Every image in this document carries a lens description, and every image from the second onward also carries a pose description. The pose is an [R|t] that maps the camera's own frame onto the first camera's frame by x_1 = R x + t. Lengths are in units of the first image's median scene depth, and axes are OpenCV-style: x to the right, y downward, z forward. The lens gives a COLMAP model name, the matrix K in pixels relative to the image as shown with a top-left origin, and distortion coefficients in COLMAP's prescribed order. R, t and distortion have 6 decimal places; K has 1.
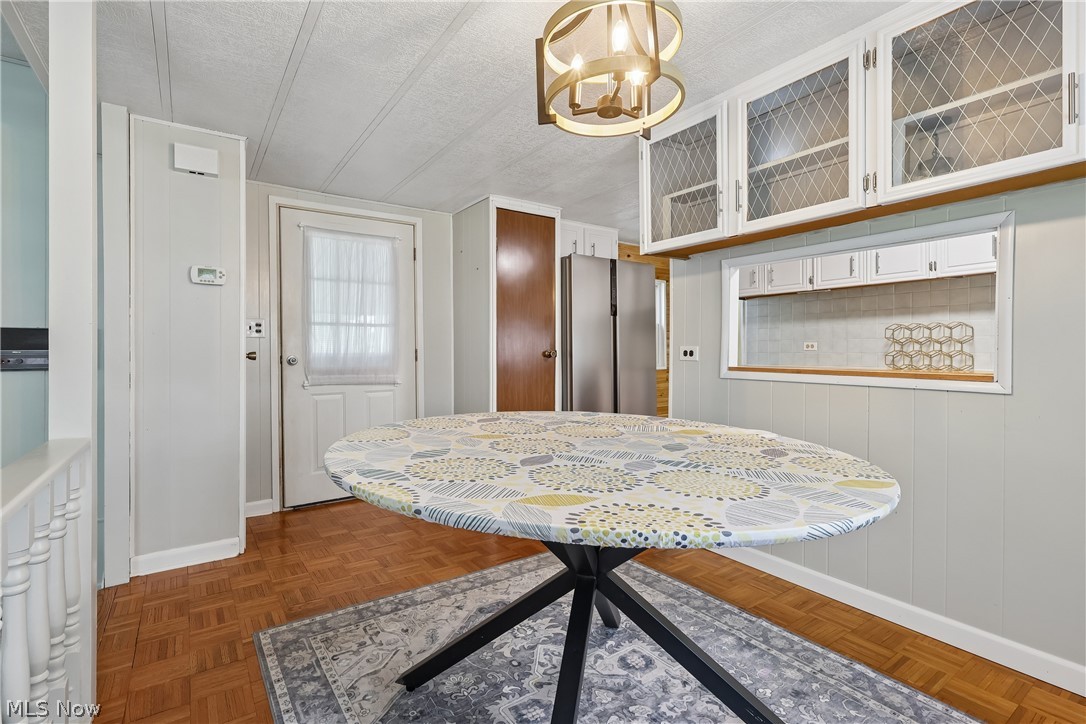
lens RADIAL K [[512.4, 0, 541.2], [0, 512.4, 351.3], [0, 0, 1]] dist [-0.000745, -0.000254]
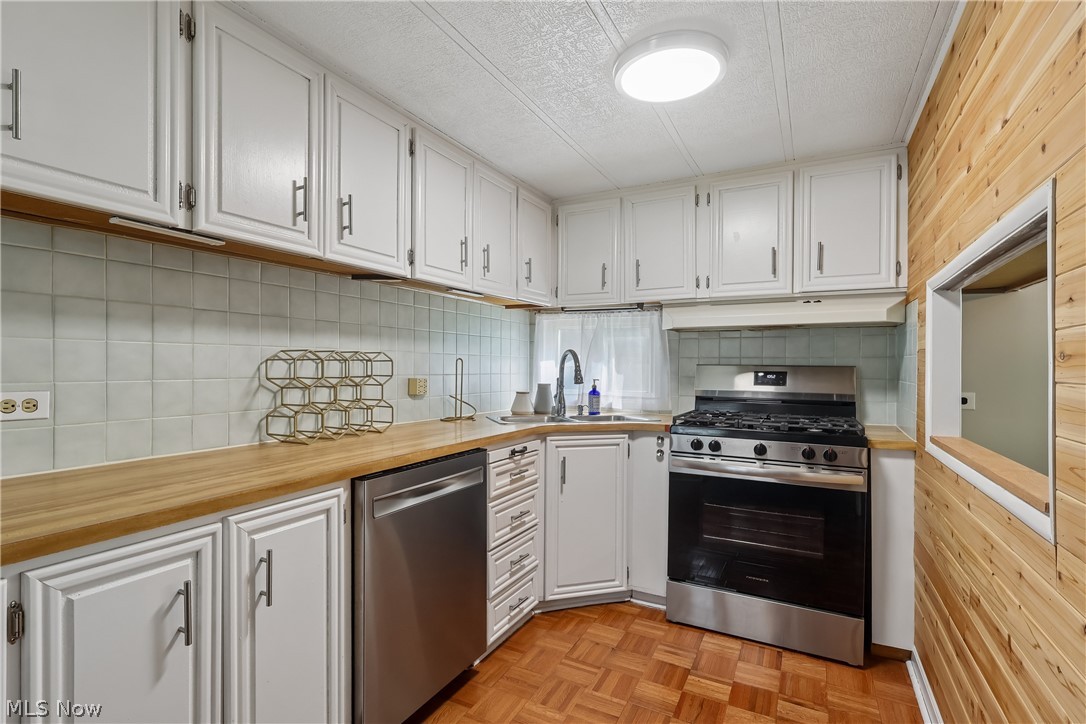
lens RADIAL K [[516.4, 0, 537.0], [0, 516.4, 366.8], [0, 0, 1]] dist [0.001492, -0.000043]
pose [[-0.455990, -0.006198, 0.889963, 0.227993], [-0.006102, 0.999974, 0.003838, -0.057050], [-0.889964, -0.003680, -0.456016, 1.447878]]
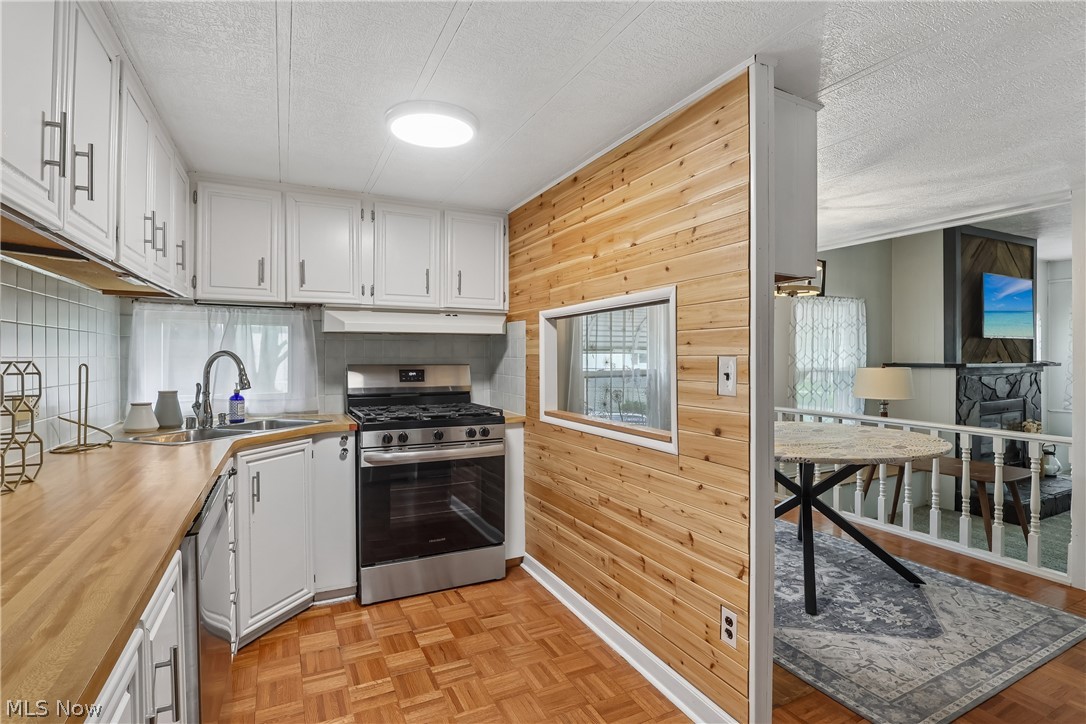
lens RADIAL K [[514.4, 0, 540.9], [0, 514.4, 352.9], [0, 0, 1]] dist [-0.023748, -0.000432]
pose [[-0.987826, 0.000169, 0.155566, 0.447511], [-0.000615, 0.999987, -0.004990, -0.081772], [-0.155564, -0.005025, -0.987813, 1.731339]]
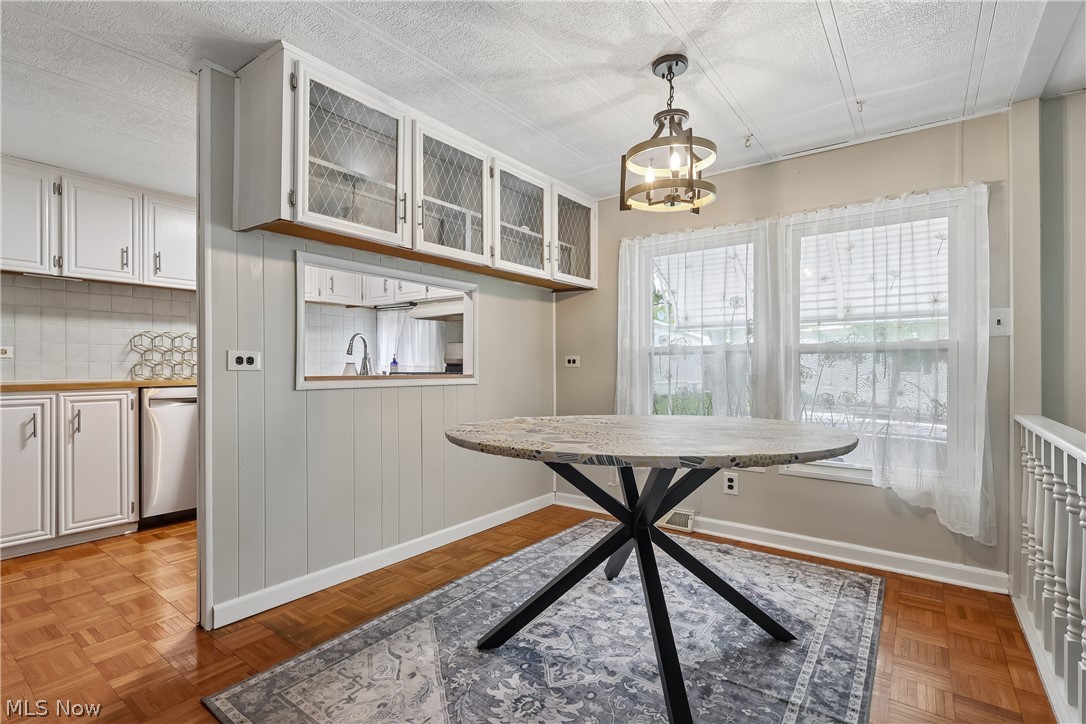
lens RADIAL K [[507.0, 0, 540.9], [0, 507.0, 364.4], [0, 0, 1]] dist [-0.001040, -0.000438]
pose [[-0.319033, -0.000058, 0.947744, -0.565940], [-0.001638, 0.999999, -0.000490, 0.009679], [-0.947742, -0.001709, -0.319032, 0.879883]]
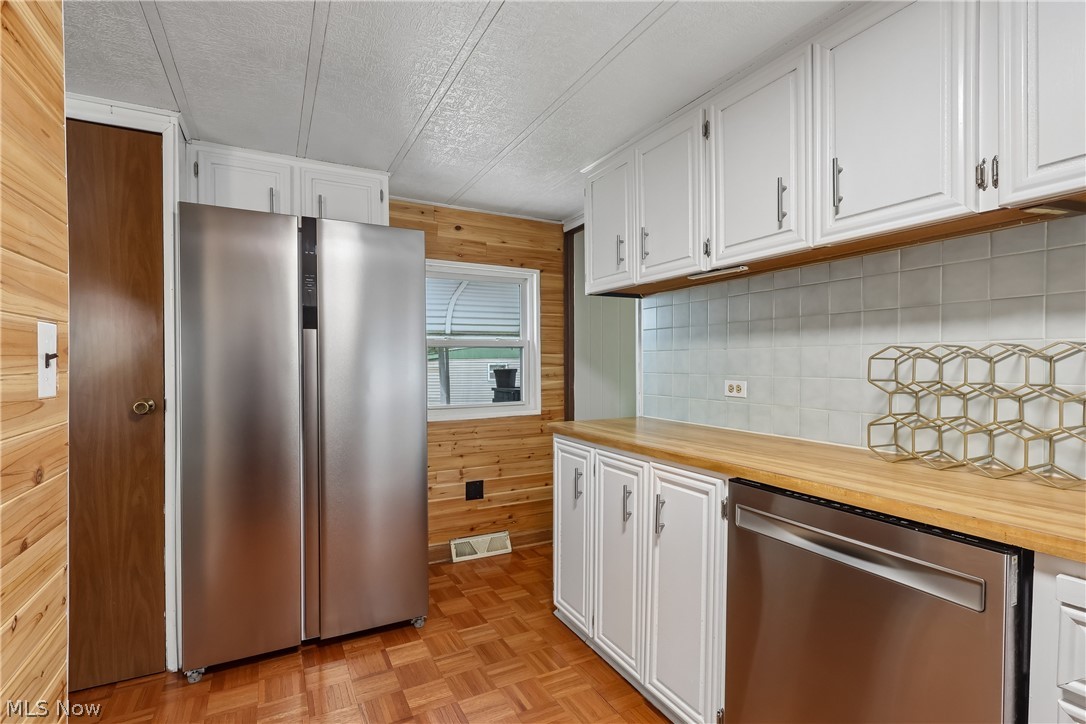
lens RADIAL K [[516.4, 0, 537.0], [0, 516.4, 366.8], [0, 0, 1]] dist [0.001492, -0.000043]
pose [[0.991270, 0.003834, -0.131791, 0.666061], [-0.003017, 0.999975, 0.006400, -0.055199], [0.131812, -0.005947, 0.991257, 0.805577]]
